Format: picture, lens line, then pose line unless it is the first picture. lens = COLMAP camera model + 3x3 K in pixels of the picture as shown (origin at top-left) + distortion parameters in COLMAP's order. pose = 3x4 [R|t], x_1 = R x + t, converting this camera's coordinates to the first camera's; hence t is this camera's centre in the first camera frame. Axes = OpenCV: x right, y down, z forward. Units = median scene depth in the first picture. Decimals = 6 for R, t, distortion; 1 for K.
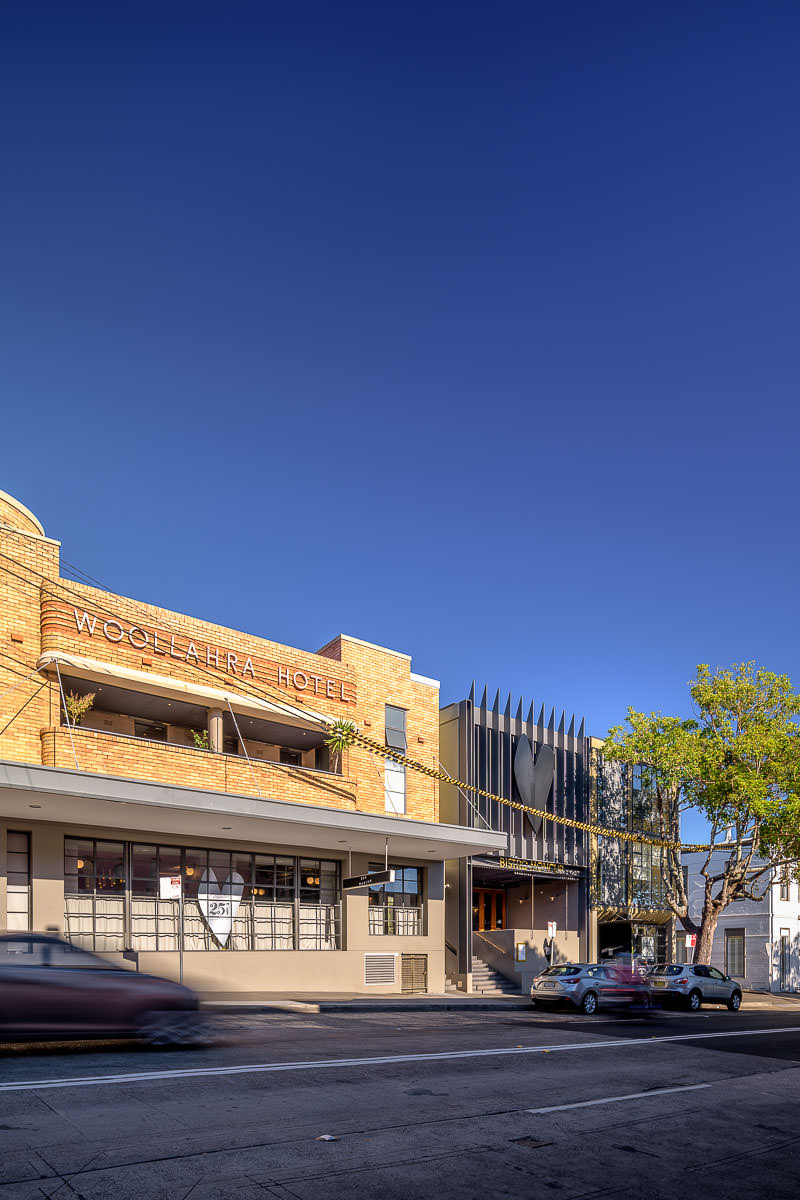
lens RADIAL K [[657.2, 0, 400.0], [0, 657.2, 593.7], [0, 0, 1]] dist [0.037318, 0.001596]
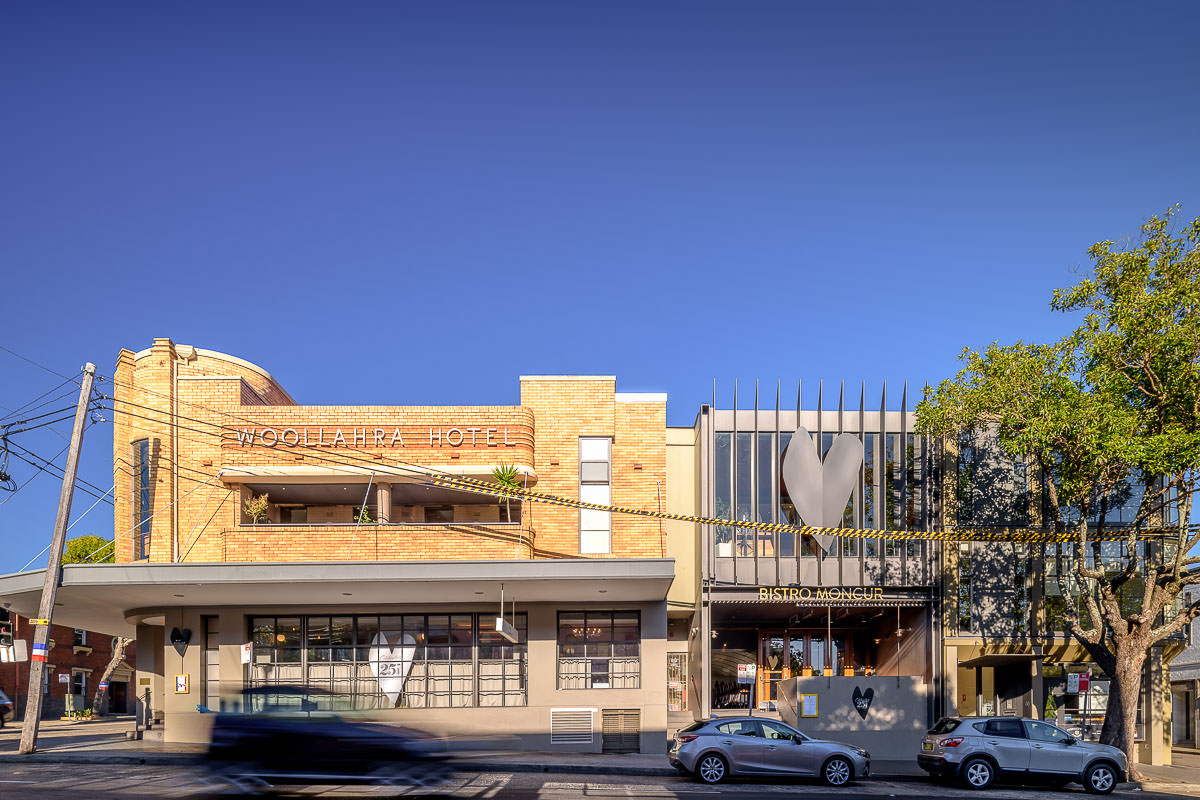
lens RADIAL K [[657.2, 0, 599.9], [0, 657.2, 408.2], [0, 0, 1]] dist [0.037318, 0.001596]
pose [[0.782185, -0.269213, -0.561882, 0.622103], [0.306332, 0.951470, -0.029436, 0.204706], [0.542538, -0.149098, 0.826693, 0.362435]]
